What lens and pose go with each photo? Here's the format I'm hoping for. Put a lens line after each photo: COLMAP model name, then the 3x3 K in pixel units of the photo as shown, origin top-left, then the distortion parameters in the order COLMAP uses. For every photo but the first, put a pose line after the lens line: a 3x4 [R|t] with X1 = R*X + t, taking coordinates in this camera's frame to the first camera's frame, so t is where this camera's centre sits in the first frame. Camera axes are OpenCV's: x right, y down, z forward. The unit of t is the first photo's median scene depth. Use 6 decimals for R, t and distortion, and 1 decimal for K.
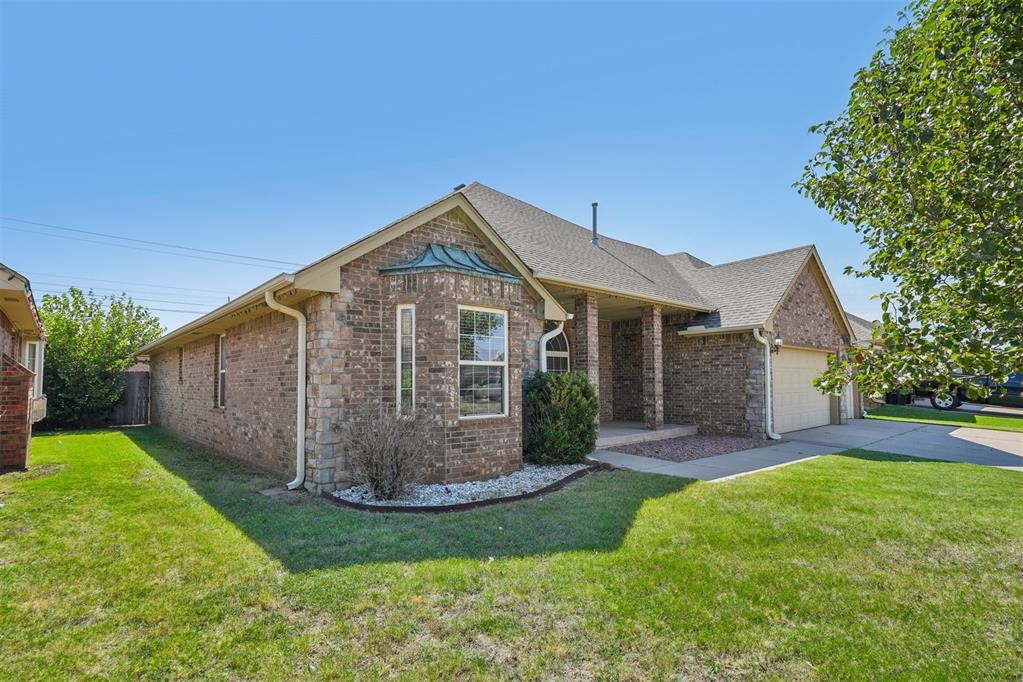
lens RADIAL K [[493.9, 0, 518.6], [0, 493.9, 346.1], [0, 0, 1]] dist [-0.006261, 0.001755]
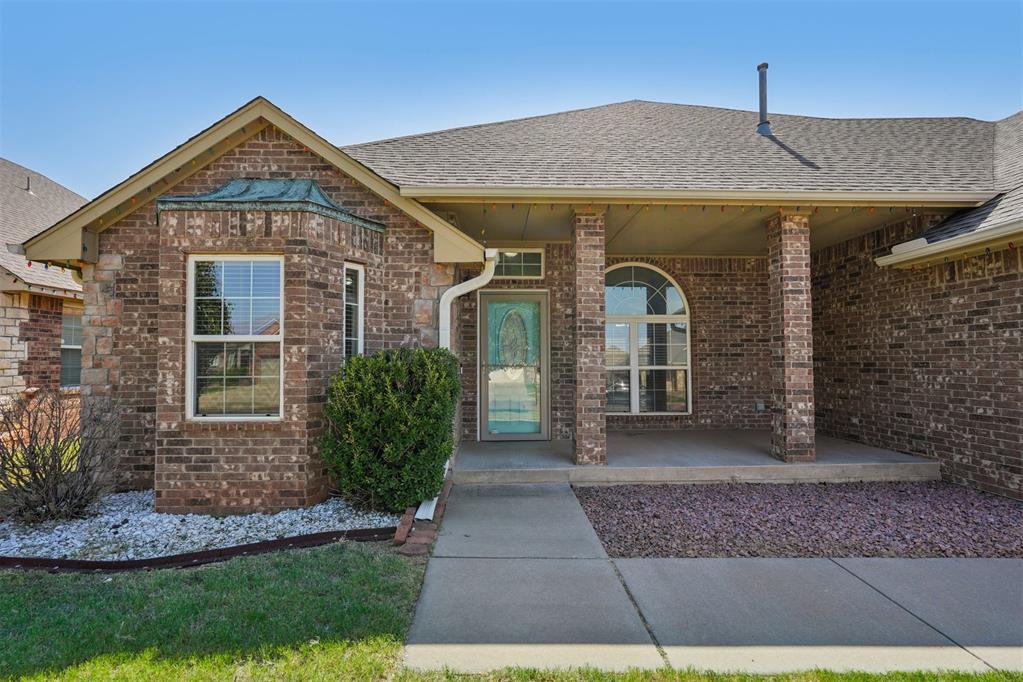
lens RADIAL K [[493.9, 0, 517.5], [0, 493.9, 331.7], [0, 0, 1]] dist [-0.006261, 0.001755]
pose [[0.764089, -0.035550, -0.644131, 0.630730], [0.046775, 0.998905, 0.000355, 0.042307], [0.643413, -0.030400, 0.764915, 0.719540]]
